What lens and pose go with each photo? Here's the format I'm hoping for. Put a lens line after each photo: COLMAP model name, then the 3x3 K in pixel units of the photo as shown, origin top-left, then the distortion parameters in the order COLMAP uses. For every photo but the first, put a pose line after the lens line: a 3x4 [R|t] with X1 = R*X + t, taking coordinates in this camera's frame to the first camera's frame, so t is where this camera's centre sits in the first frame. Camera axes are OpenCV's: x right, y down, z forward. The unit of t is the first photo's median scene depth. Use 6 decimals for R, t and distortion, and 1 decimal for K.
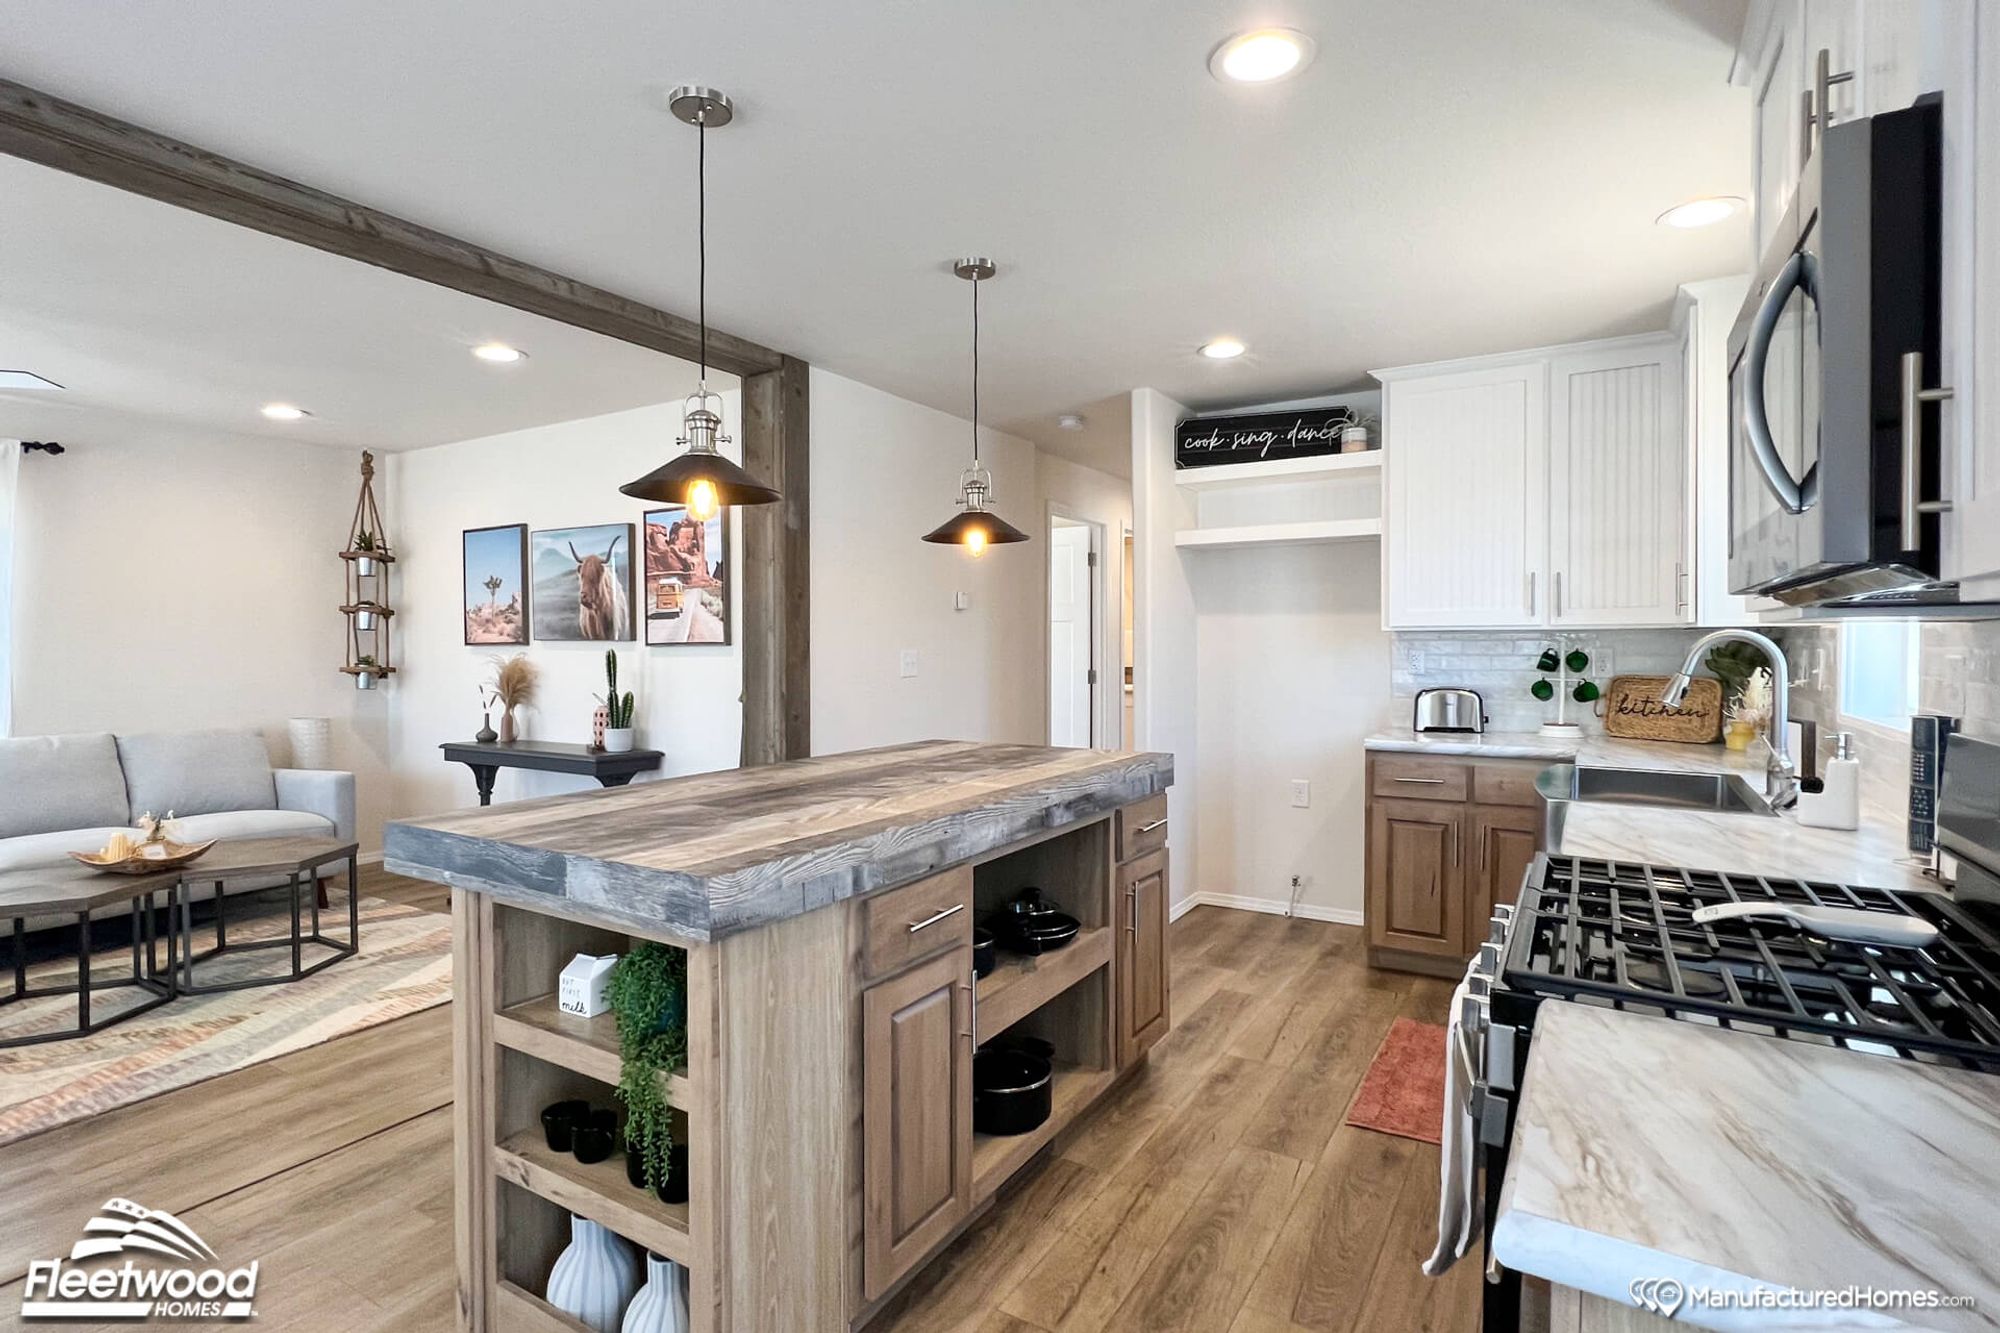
lens RADIAL K [[979.2, 0, 999.4], [0, 979.2, 656.9], [0, 0, 1]] dist [-0.001109, 0.000063]
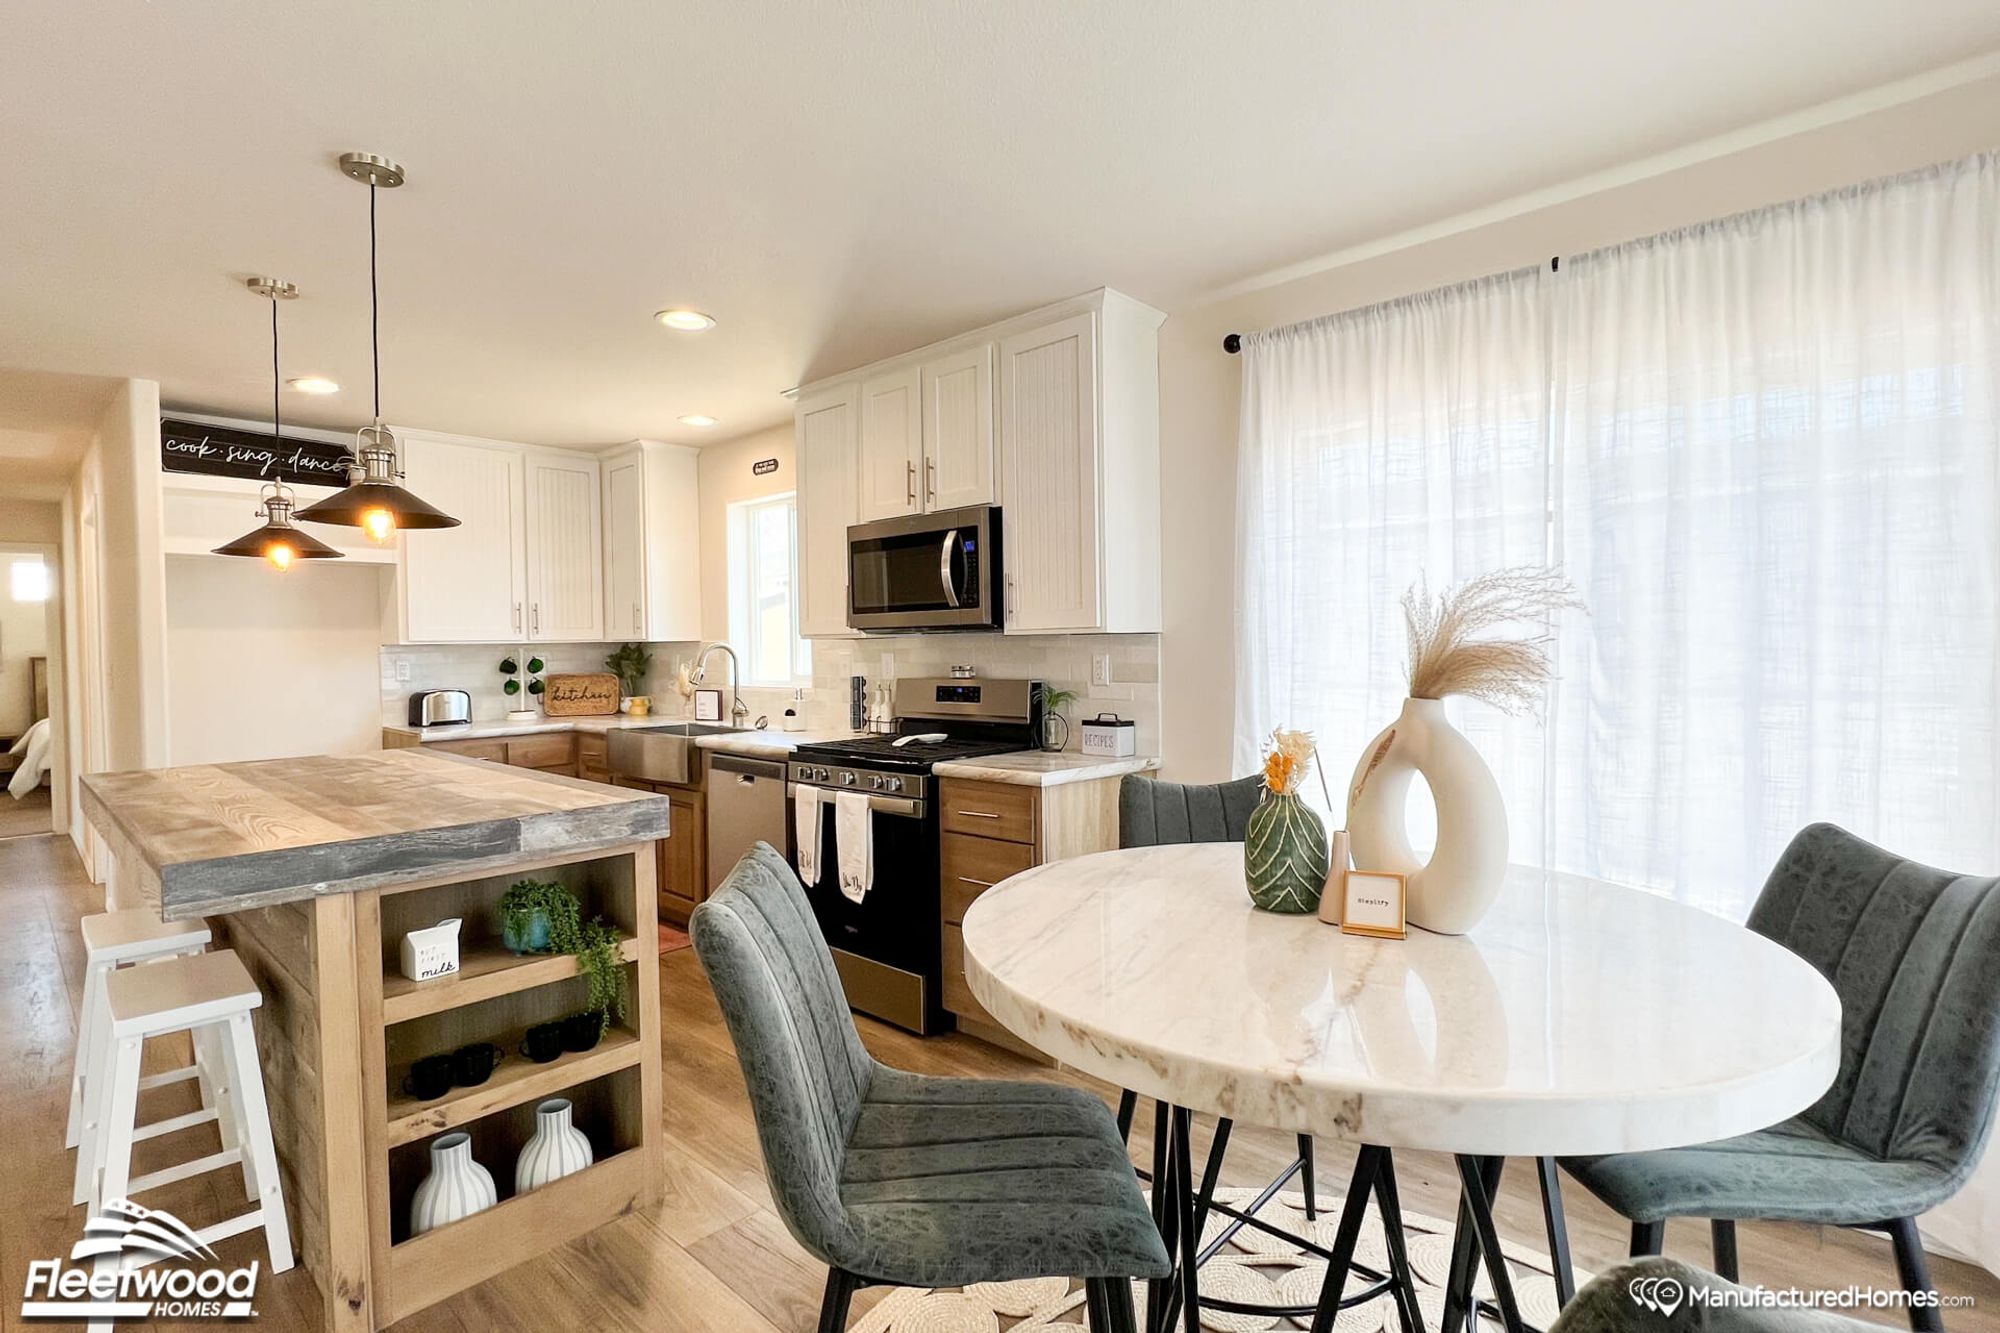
lens RADIAL K [[949.9, 0, 1005.2], [0, 949.9, 660.4], [0, 0, 1]] dist [-0.005957, 0.000203]
pose [[0.195922, -0.018097, 0.980453, -0.830798], [0.029577, 0.999484, 0.012539, -0.000034], [-0.980173, 0.026542, 0.196356, 0.070292]]
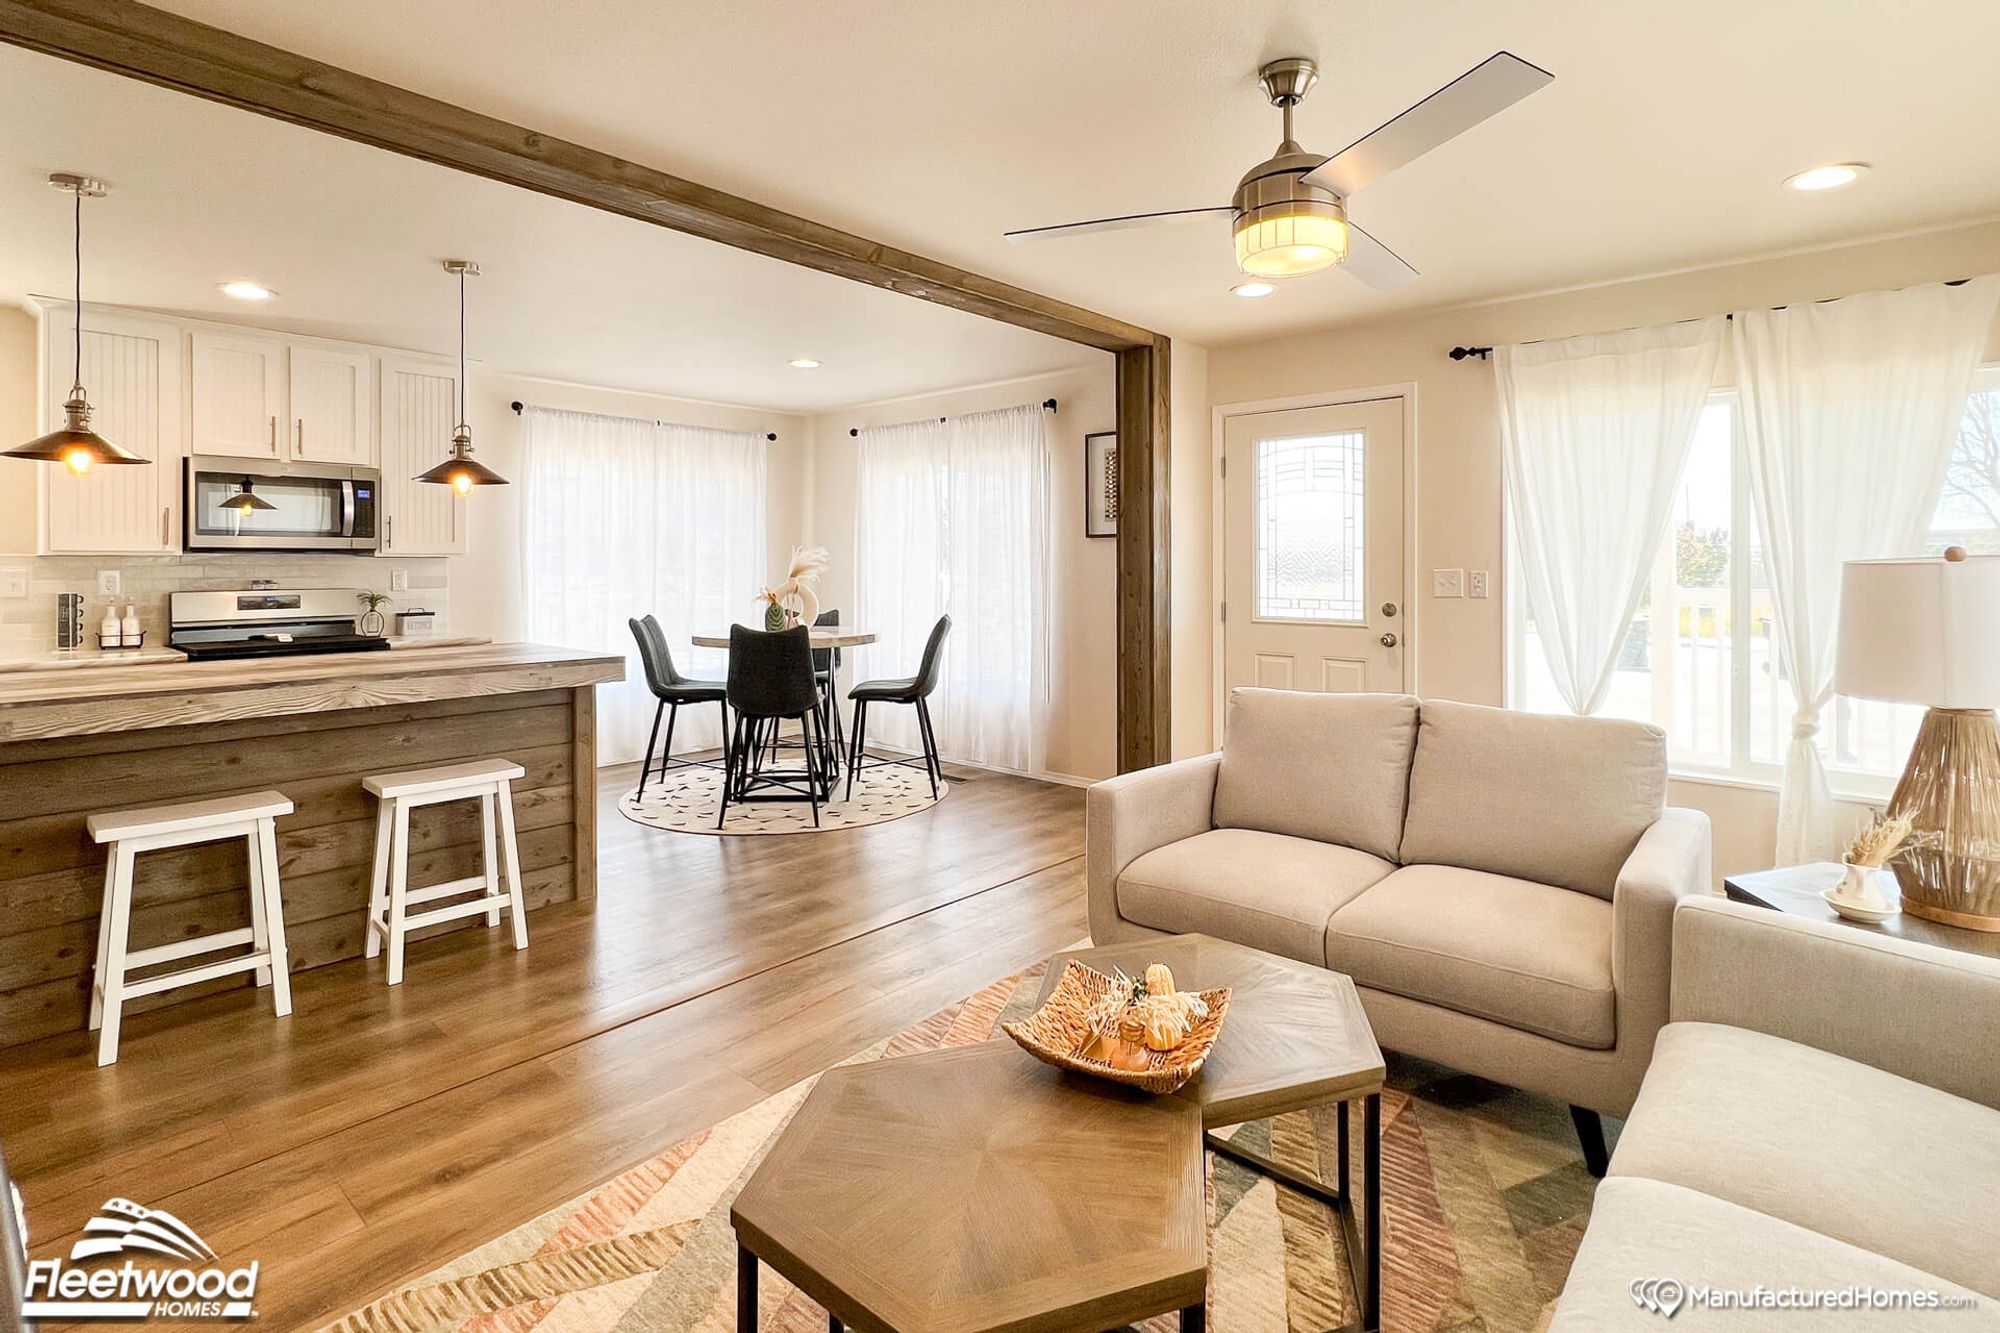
lens RADIAL K [[974.1, 0, 991.7], [0, 974.1, 564.4], [0, 0, 1]] dist [0.000712, 0.000270]
pose [[-0.982150, 0.000999, 0.188096, -1.095364], [0.004346, 0.999839, 0.017381, -0.027796], [-0.188048, 0.017888, -0.981997, 1.773808]]
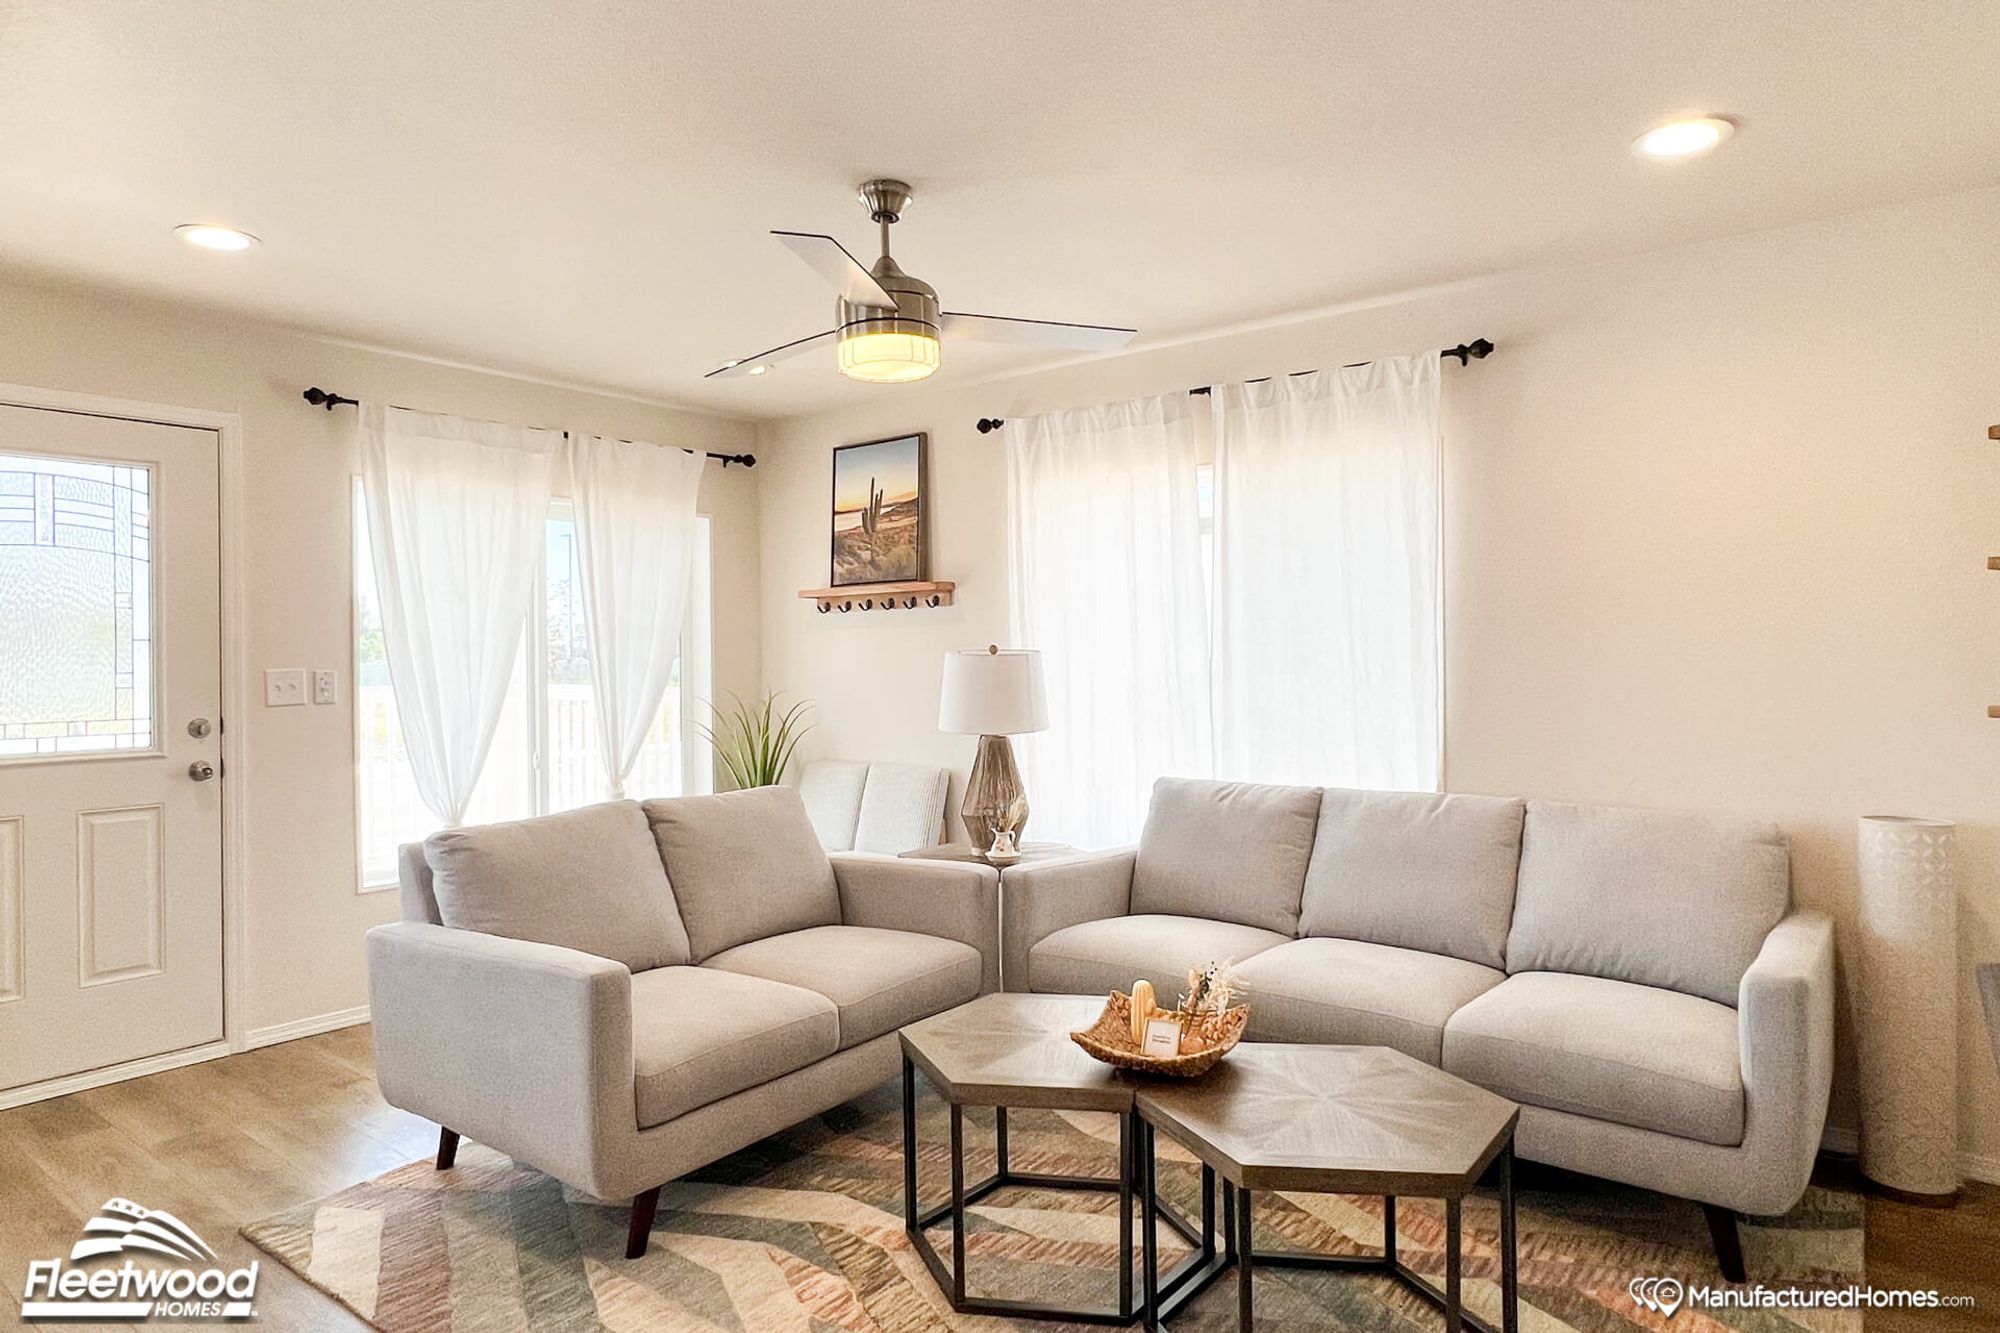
lens RADIAL K [[1197.5, 0, 1005.1], [0, 1197.5, 653.9], [0, 0, 1]] dist [0.000682, 0.000078]
pose [[-0.126408, 0.001368, -0.991977, -0.226884], [-0.006725, 0.999975, 0.002236, -0.018481], [0.991956, 0.006953, -0.126395, 1.214623]]
